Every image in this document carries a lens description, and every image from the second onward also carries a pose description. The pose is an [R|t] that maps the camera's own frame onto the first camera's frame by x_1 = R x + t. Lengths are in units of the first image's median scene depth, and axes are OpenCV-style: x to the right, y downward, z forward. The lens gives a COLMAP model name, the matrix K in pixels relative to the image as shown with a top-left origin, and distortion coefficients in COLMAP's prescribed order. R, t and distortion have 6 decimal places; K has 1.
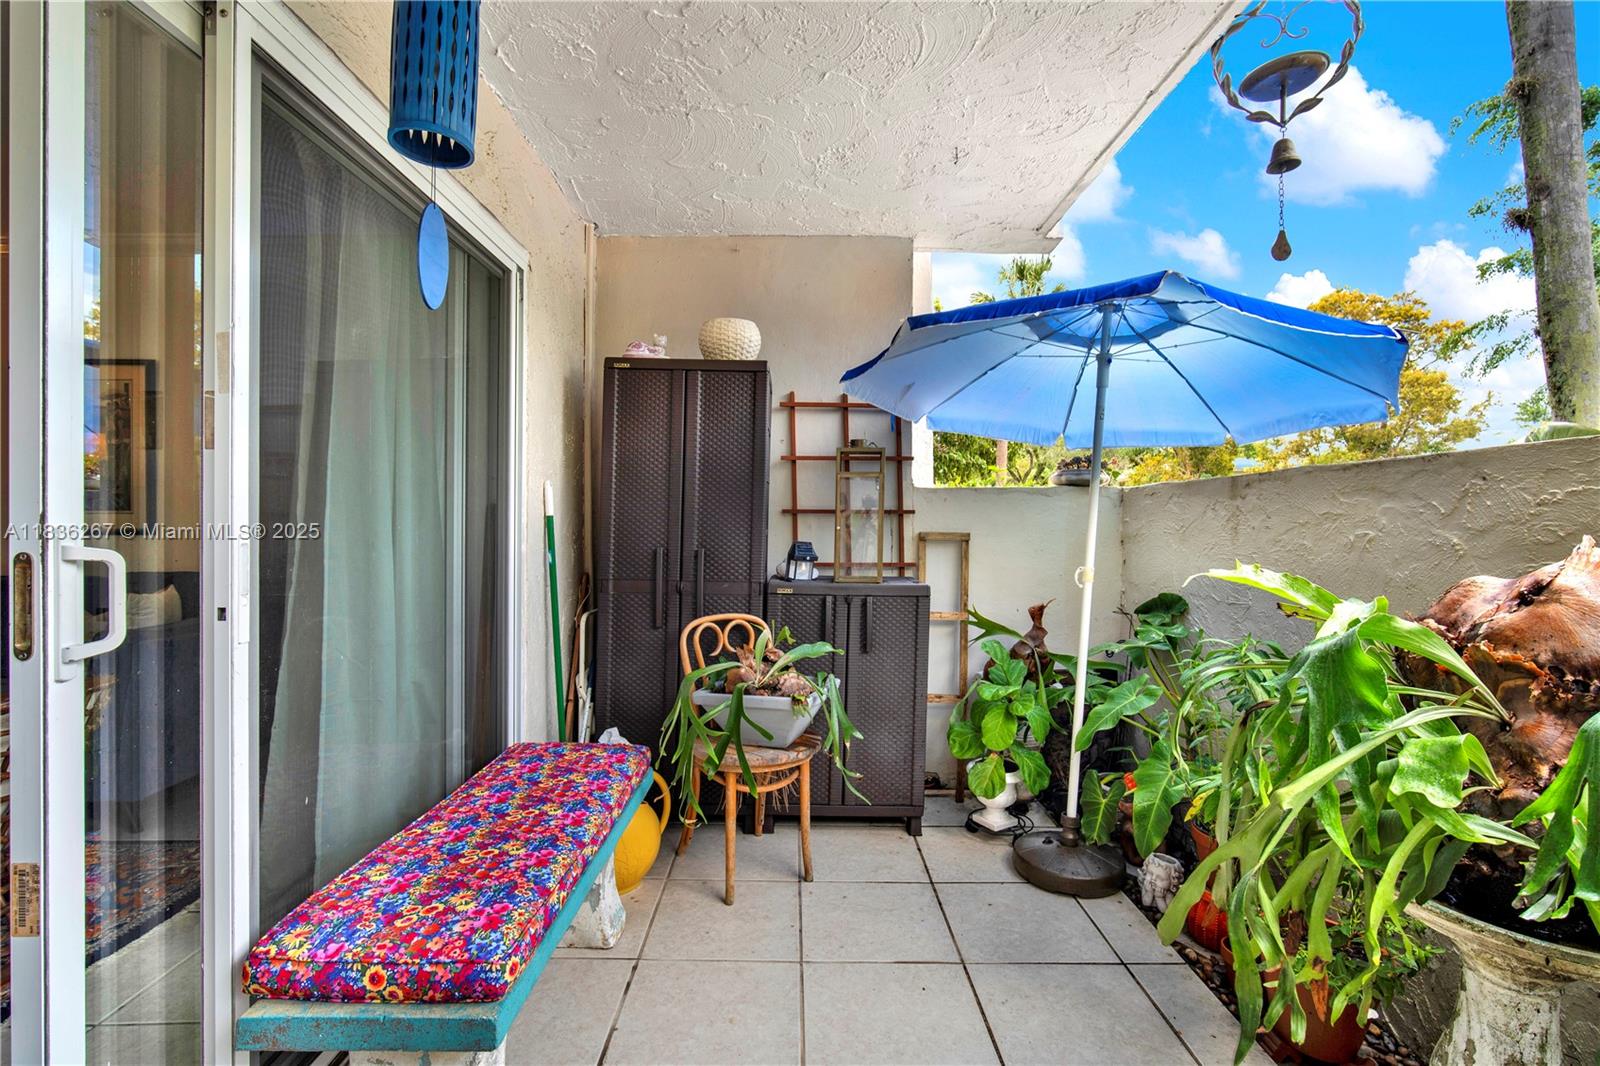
lens RADIAL K [[705.4, 0, 803.5], [0, 705.4, 524.3], [0, 0, 1]] dist [-0.004186, -0.000171]
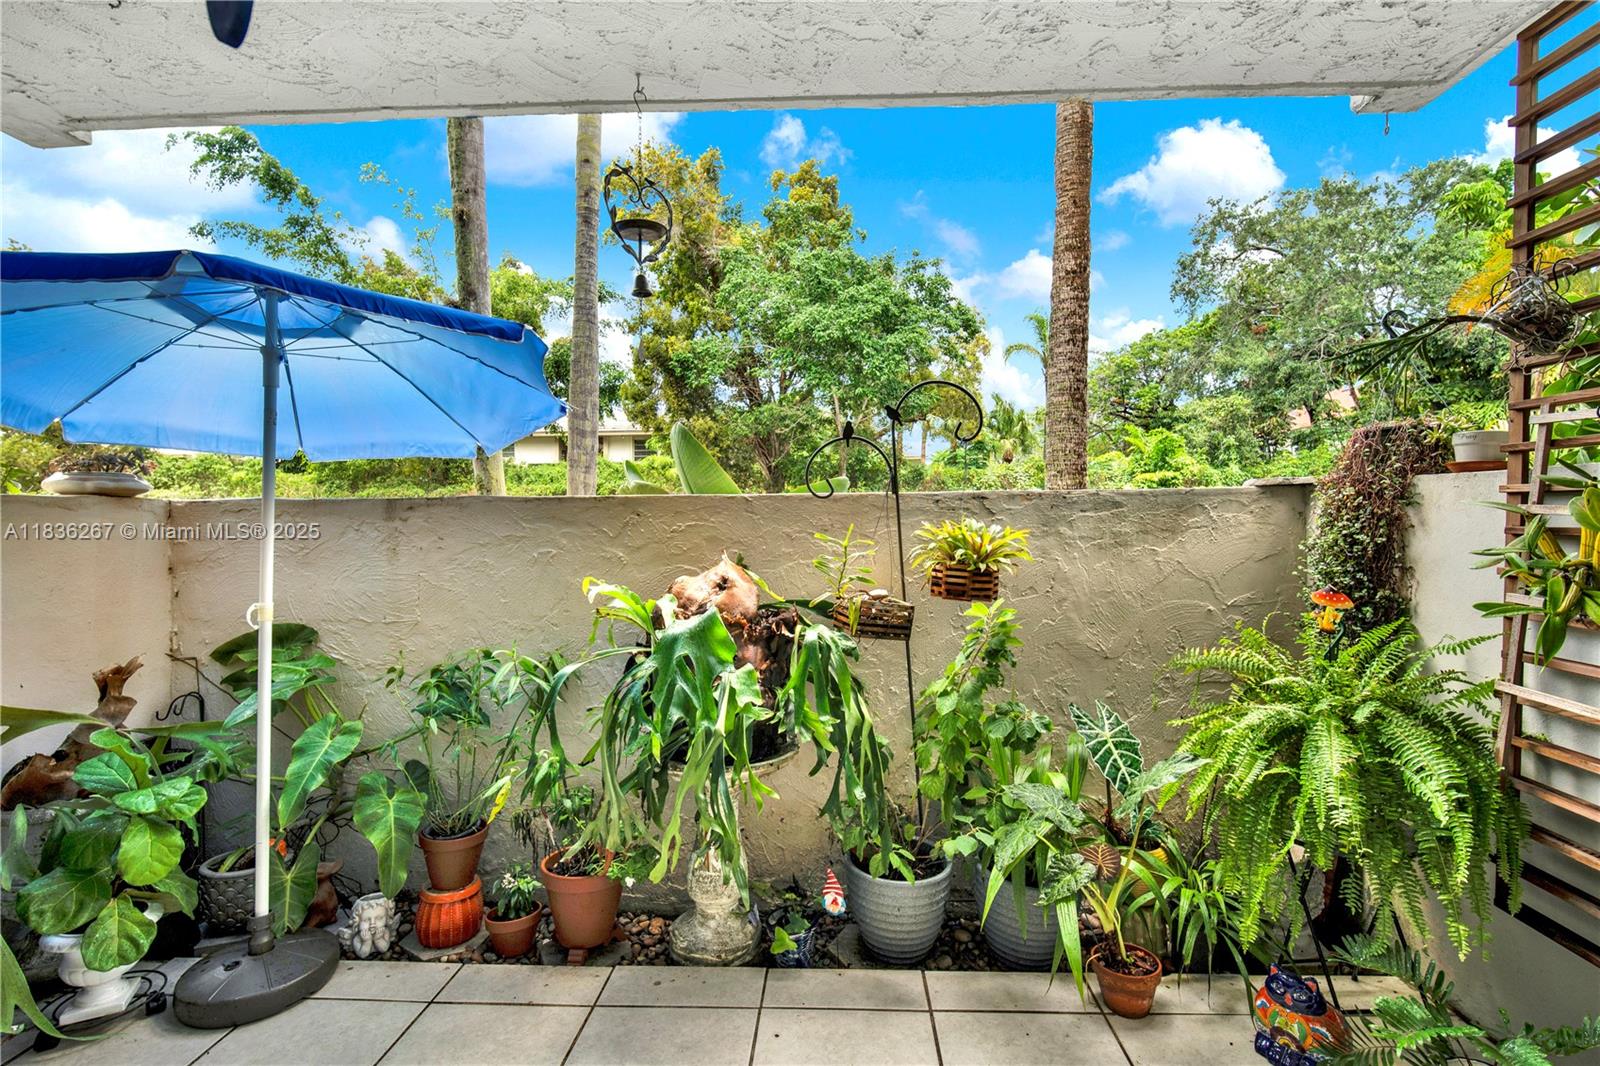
lens RADIAL K [[705.4, 0, 803.5], [0, 705.4, 524.3], [0, 0, 1]] dist [-0.004186, -0.000171]
pose [[0.062801, -0.001400, 0.998025, -0.373792], [0.008911, 0.999960, 0.000842, -0.025875], [-0.997986, 0.008840, 0.062810, 0.321927]]
